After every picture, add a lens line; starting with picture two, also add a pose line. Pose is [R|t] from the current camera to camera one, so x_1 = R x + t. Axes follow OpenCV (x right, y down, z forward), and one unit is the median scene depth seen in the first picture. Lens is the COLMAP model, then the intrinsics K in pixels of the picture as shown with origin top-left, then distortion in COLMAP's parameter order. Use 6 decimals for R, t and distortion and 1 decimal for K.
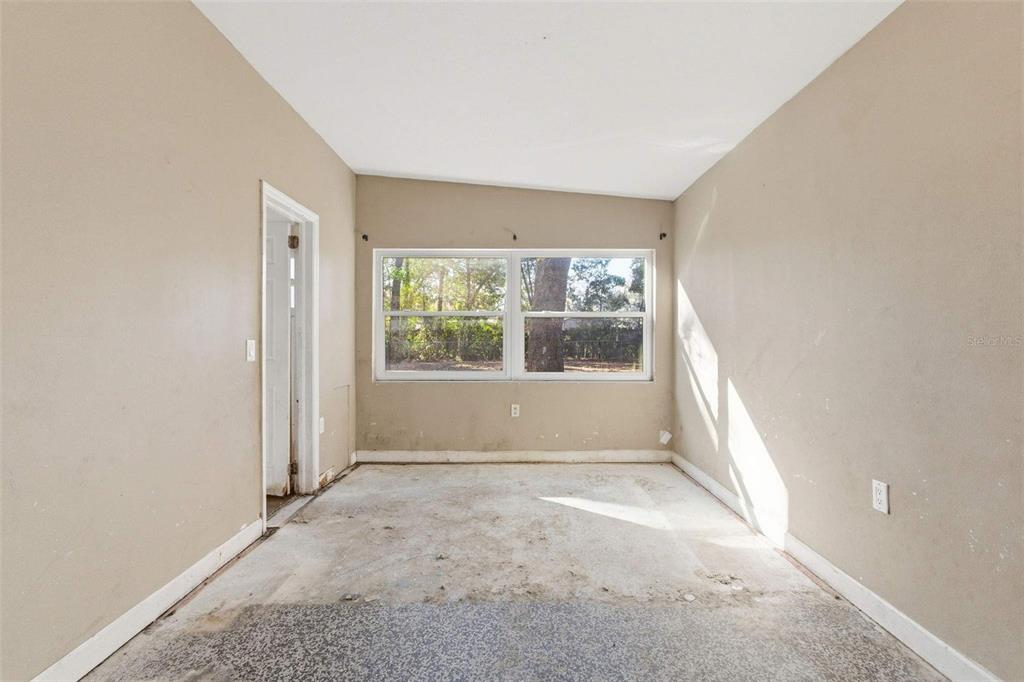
lens RADIAL K [[436.6, 0, 511.2], [0, 436.6, 334.6], [0, 0, 1]] dist [-0.015536, 0.005827]
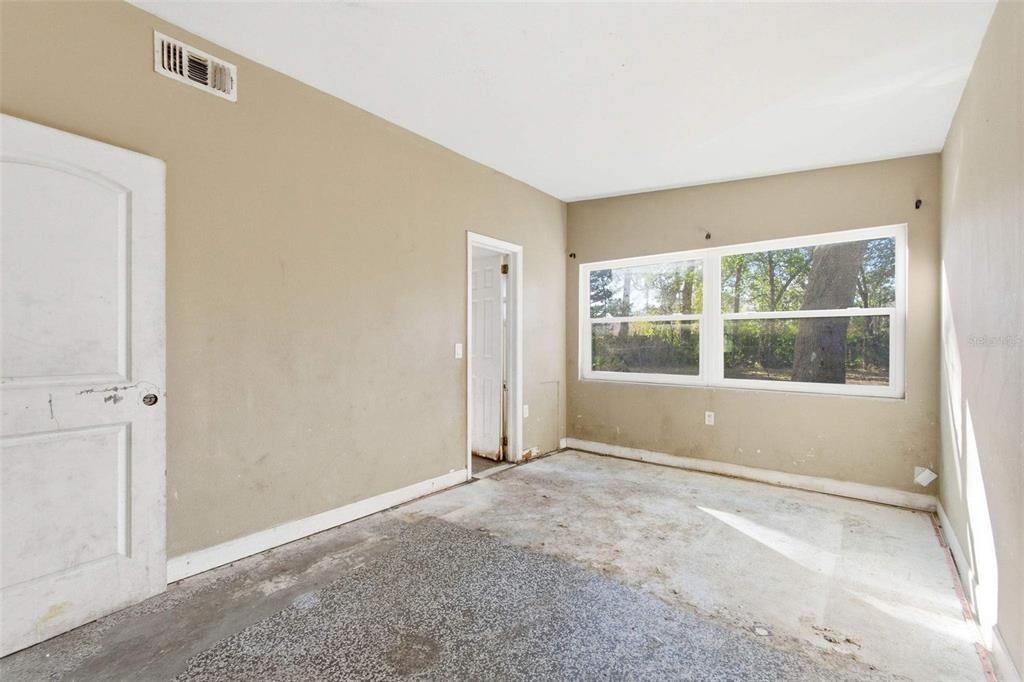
lens RADIAL K [[436.6, 0, 513.9], [0, 436.6, 342.1], [0, 0, 1]] dist [-0.015536, 0.005827]
pose [[0.776845, 0.000109, -0.629692, 0.354463], [0.005144, 0.999966, 0.006519, -0.001108], [0.629671, -0.008303, 0.776818, -0.008235]]
